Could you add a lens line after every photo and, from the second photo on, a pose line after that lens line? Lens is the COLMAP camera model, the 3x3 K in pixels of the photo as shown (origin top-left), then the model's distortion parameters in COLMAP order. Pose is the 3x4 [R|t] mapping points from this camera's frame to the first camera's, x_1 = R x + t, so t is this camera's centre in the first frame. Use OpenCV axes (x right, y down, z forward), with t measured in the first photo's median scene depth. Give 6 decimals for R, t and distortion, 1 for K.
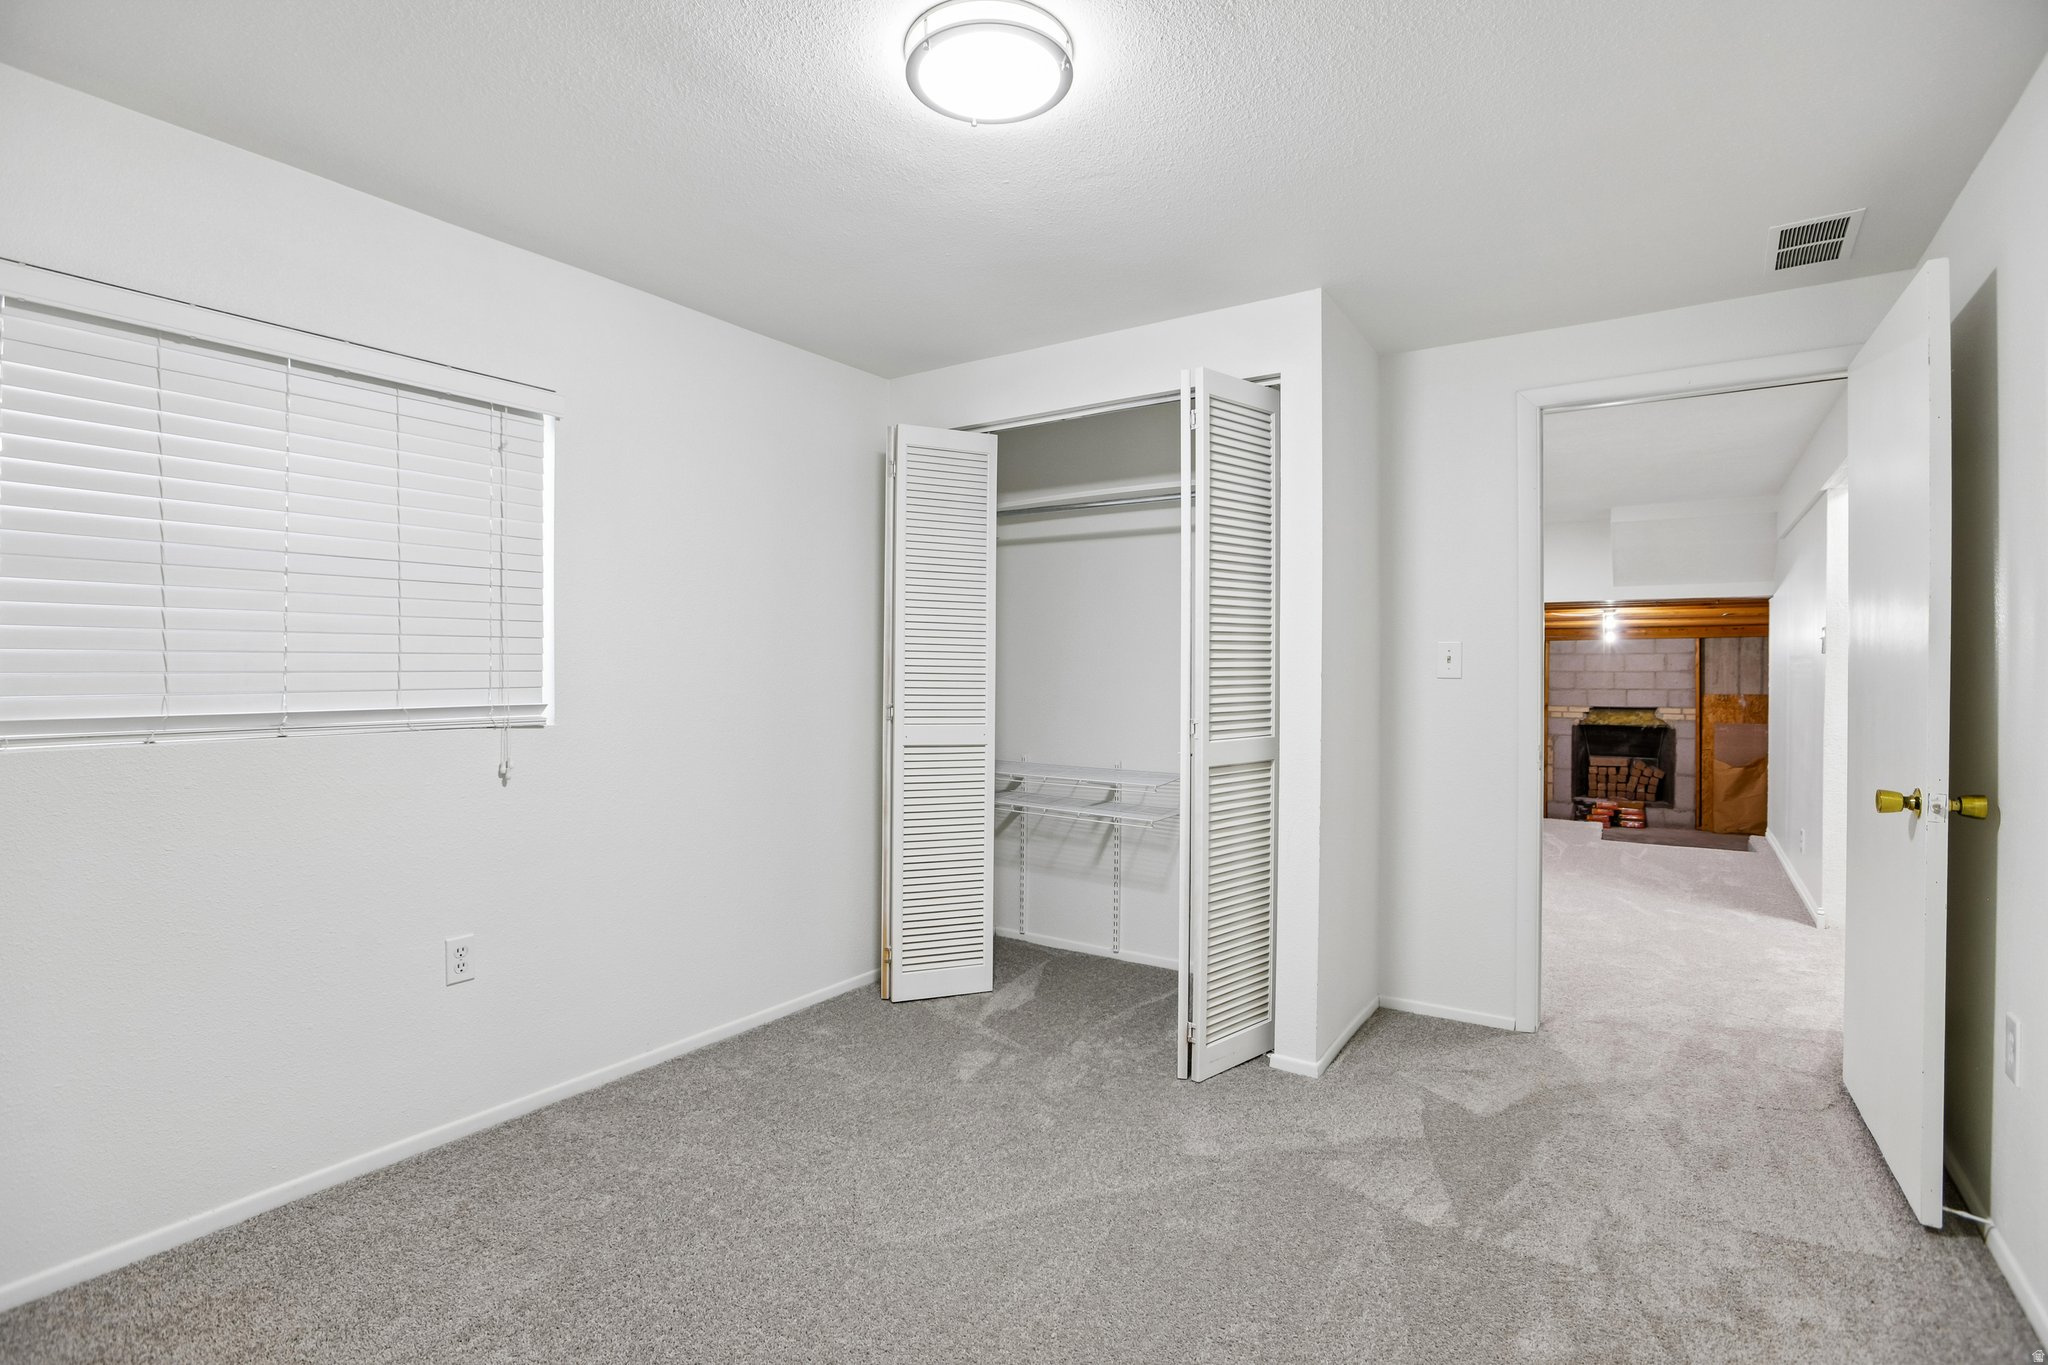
lens RADIAL K [[971.9, 0, 1021.7], [0, 971.9, 672.1], [0, 0, 1]] dist [-0.031980, 0.011110]
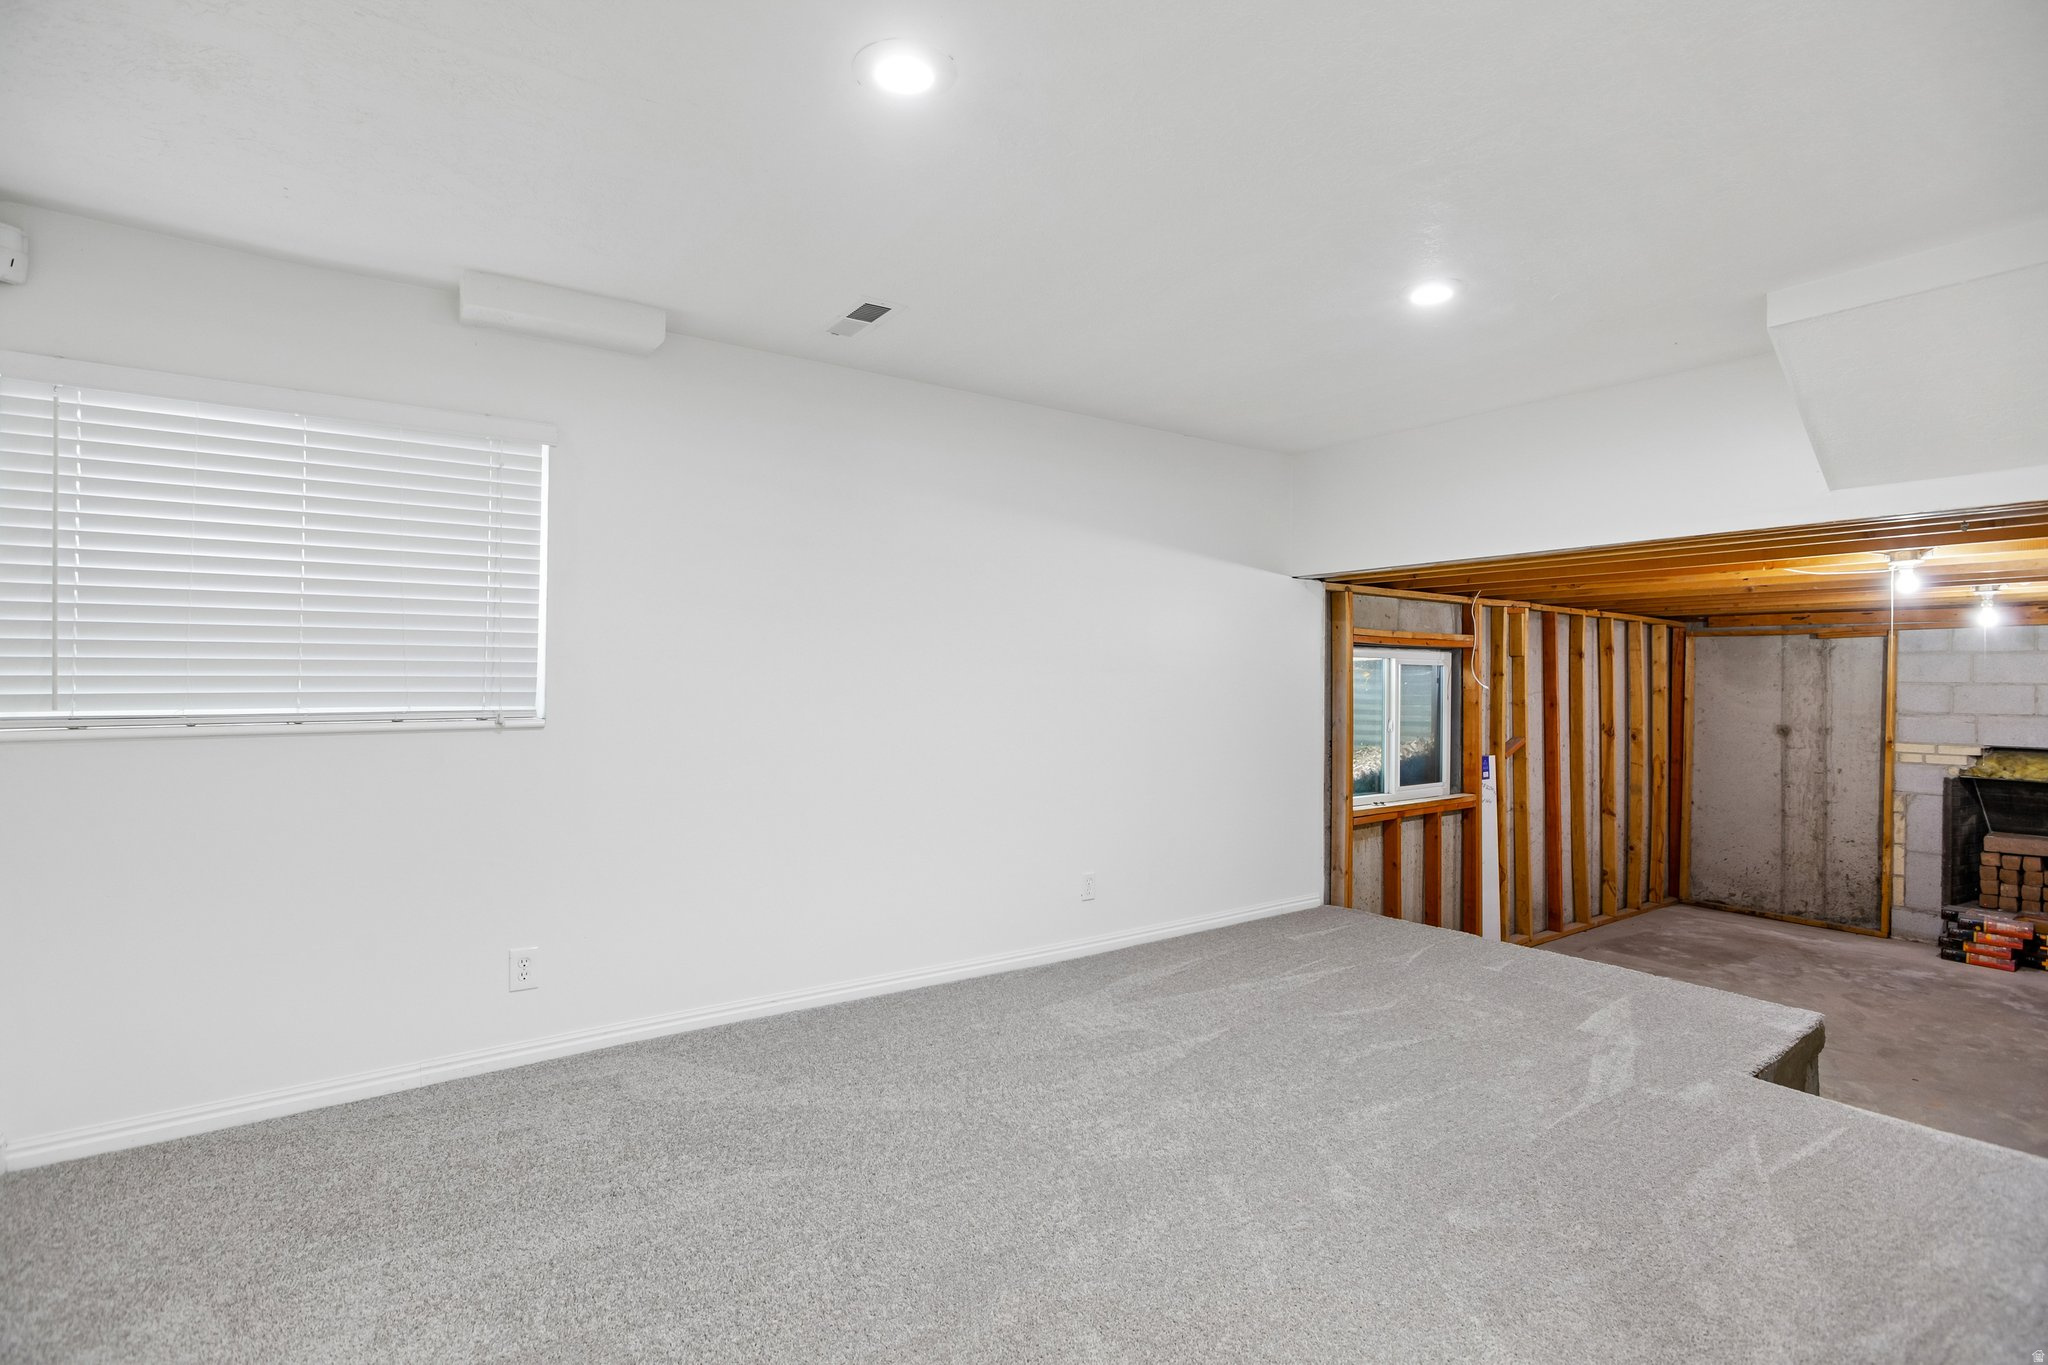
lens RADIAL K [[971.9, 0, 1021.7], [0, 971.9, 672.1], [0, 0, 1]] dist [-0.031980, 0.011110]
pose [[0.936837, 0.002895, -0.349754, 0.267171], [-0.005849, 0.999956, -0.007390, 0.000181], [0.349717, 0.008969, 0.936813, 0.292224]]
